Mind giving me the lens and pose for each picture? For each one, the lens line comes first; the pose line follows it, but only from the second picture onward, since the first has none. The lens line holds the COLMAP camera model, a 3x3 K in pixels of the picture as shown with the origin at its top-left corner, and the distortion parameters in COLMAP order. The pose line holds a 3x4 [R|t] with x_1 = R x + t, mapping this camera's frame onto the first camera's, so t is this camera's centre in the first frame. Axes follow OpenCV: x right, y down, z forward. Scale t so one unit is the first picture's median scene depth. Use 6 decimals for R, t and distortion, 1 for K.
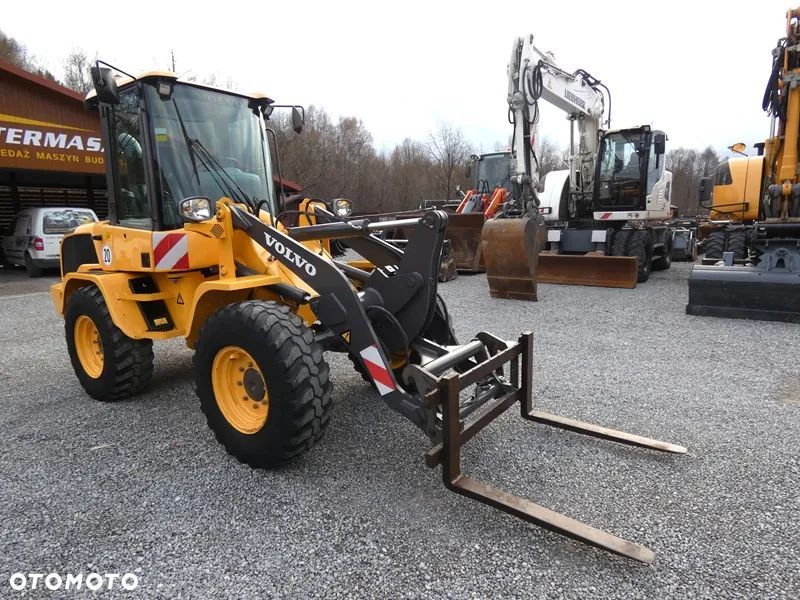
lens RADIAL K [[480.8, 0, 400.0], [0, 480.8, 300.0], [0, 0, 1]] dist [-0.000207, -0.000605]
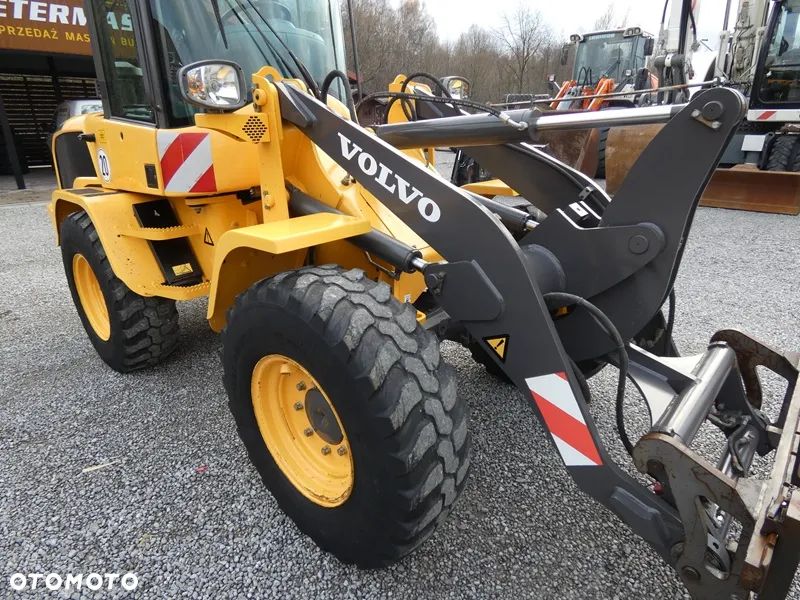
lens RADIAL K [[480.1, 0, 405.8], [0, 480.1, 300.0], [0, 0, 1]] dist [-0.004266, -0.000453]
pose [[0.994518, 0.045685, -0.094057, -0.138223], [-0.026586, 0.980422, 0.195103, -0.059699], [0.101128, -0.191533, 0.976262, 0.417767]]
